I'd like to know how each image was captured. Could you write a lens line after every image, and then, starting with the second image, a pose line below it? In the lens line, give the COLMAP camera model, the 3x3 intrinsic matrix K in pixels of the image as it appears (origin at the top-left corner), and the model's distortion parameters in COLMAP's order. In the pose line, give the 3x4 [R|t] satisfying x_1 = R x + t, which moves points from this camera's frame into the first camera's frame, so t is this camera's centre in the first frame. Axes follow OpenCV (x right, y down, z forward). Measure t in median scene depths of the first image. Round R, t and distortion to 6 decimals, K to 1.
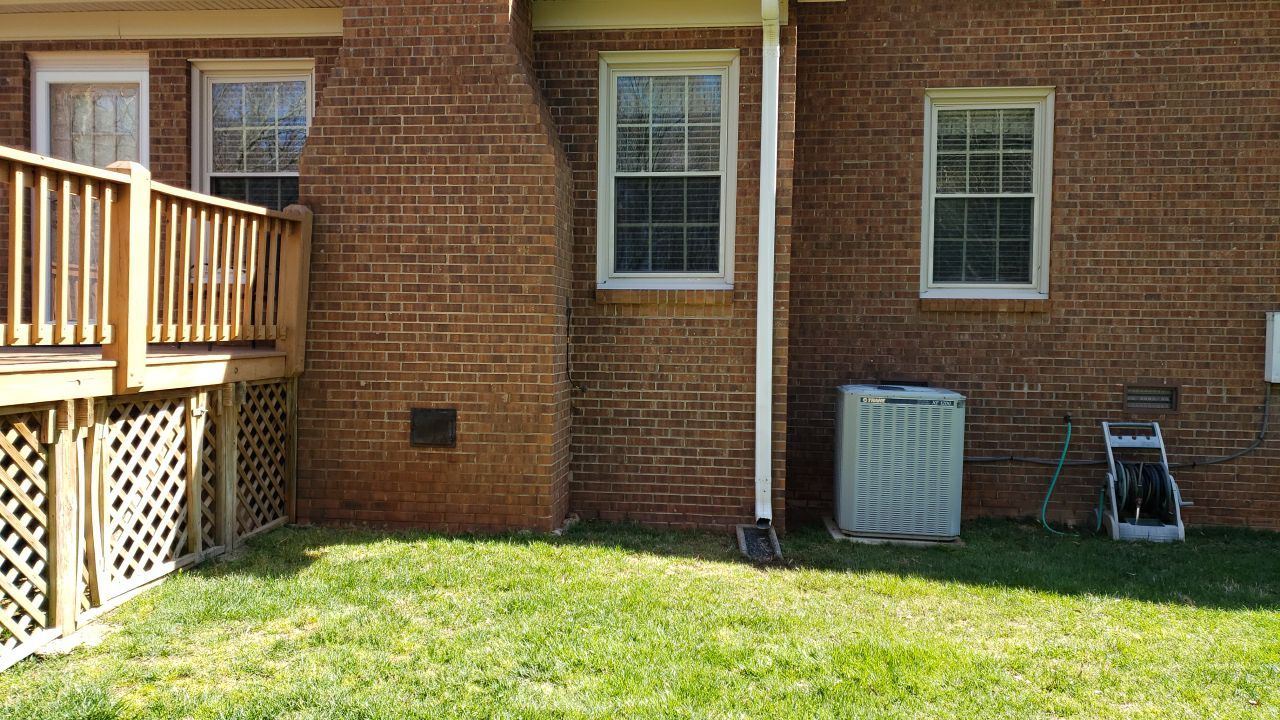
lens RADIAL K [[1002.8, 0, 640.0], [0, 1002.8, 360.0], [0, 0, 1]] dist [0.121606, -0.222673]
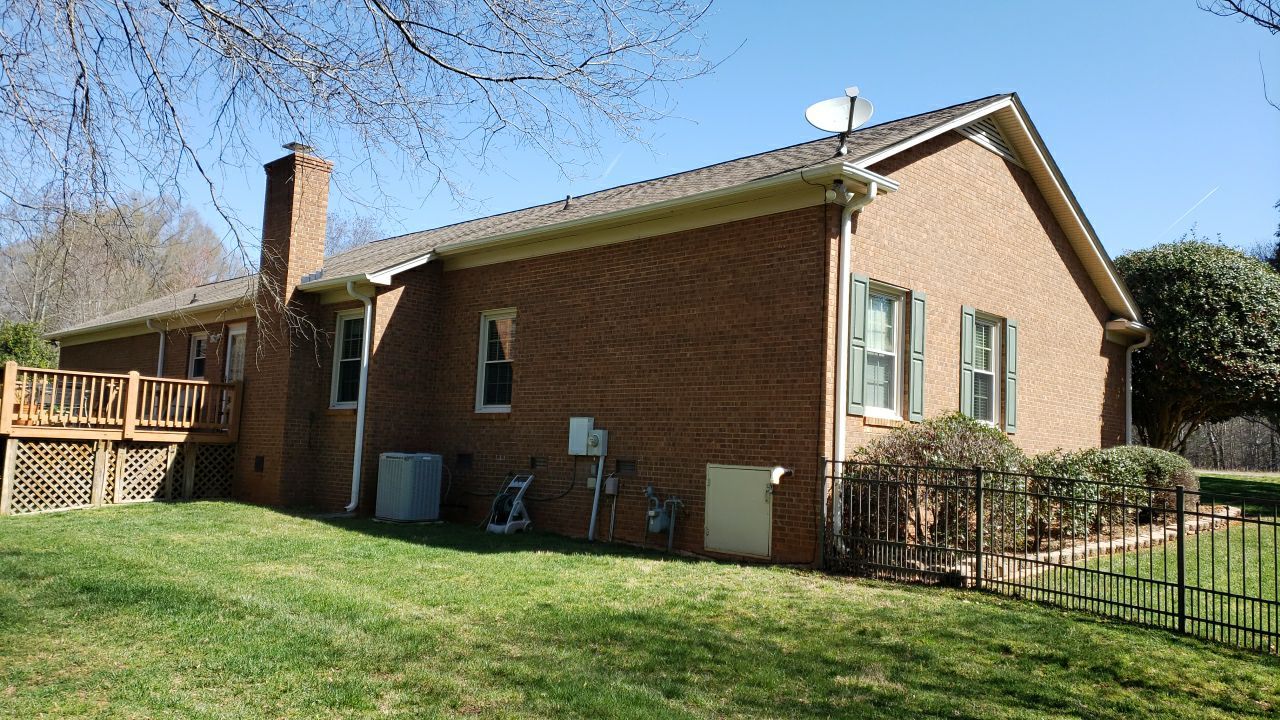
lens RADIAL K [[1002.8, 0, 640.0], [0, 1002.8, 360.0], [0, 0, 1]] dist [0.121606, -0.222673]
pose [[0.787302, -0.042501, -0.615101, 2.212828], [-0.045096, 0.990980, -0.126195, 0.090562], [0.614916, 0.127092, 0.778284, -0.460911]]
